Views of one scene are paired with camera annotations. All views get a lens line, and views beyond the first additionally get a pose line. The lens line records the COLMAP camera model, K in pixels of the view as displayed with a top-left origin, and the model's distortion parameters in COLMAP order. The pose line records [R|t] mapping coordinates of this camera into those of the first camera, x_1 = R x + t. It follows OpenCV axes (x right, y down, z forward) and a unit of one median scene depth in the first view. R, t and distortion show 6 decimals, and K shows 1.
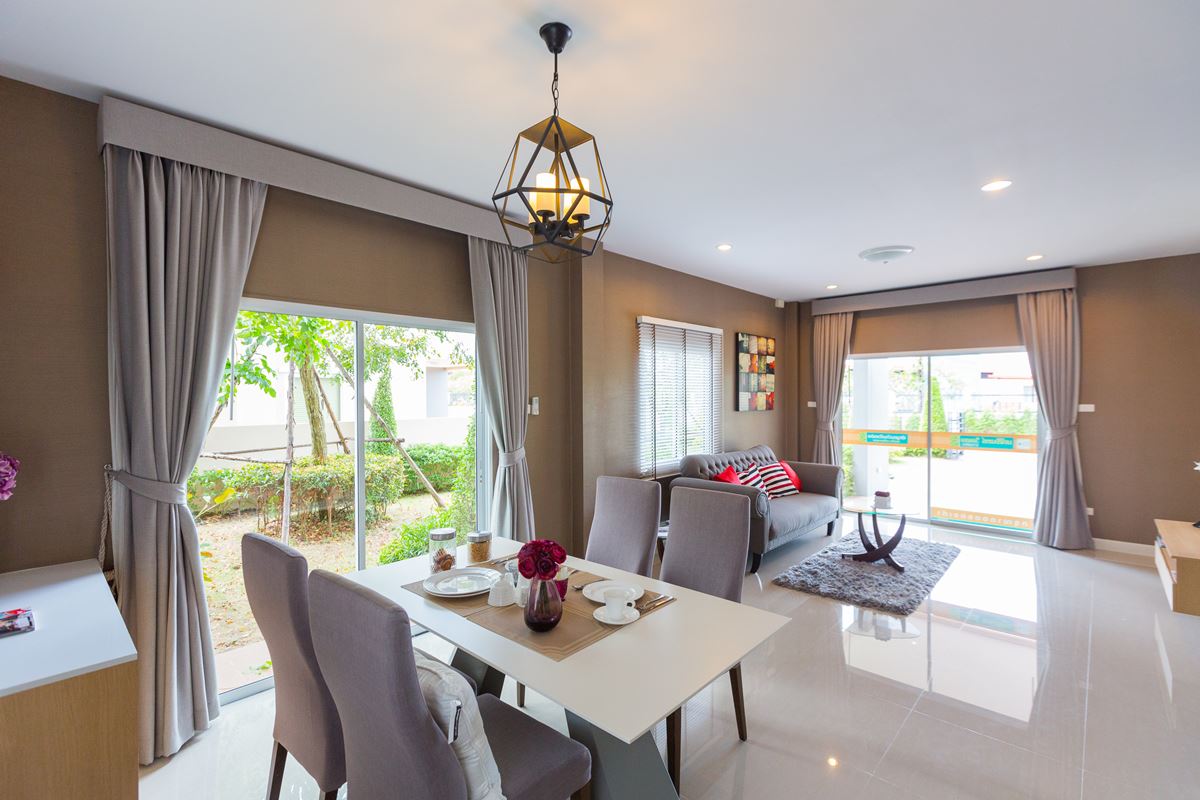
lens RADIAL K [[544.7, 0, 599.0], [0, 544.7, 399.2], [0, 0, 1]] dist [-0.008316, 0.001628]
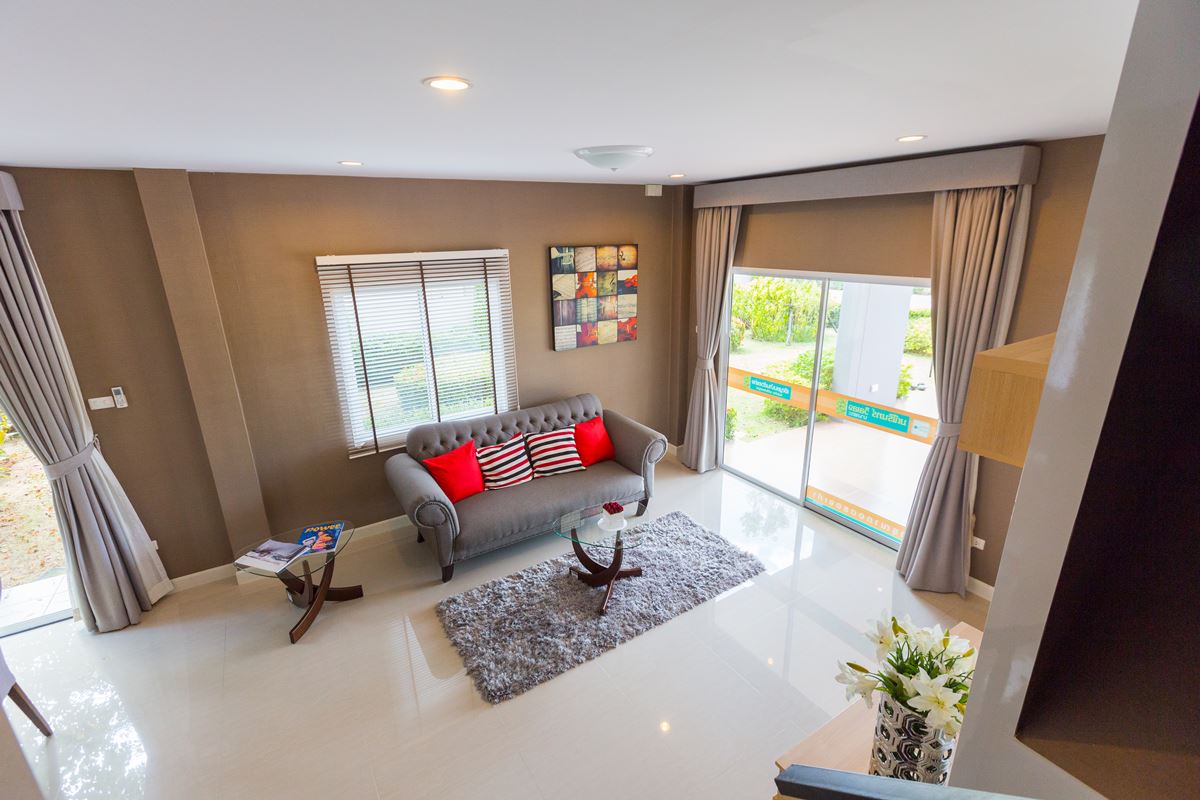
lens RADIAL K [[544.7, 0, 602.6], [0, 544.7, 401.2], [0, 0, 1]] dist [-0.008316, 0.001628]
pose [[0.967597, 0.059624, -0.245359, 0.515488], [0.015686, 0.955649, 0.294089, -0.137742], [0.252012, -0.288408, 0.923748, 0.268829]]
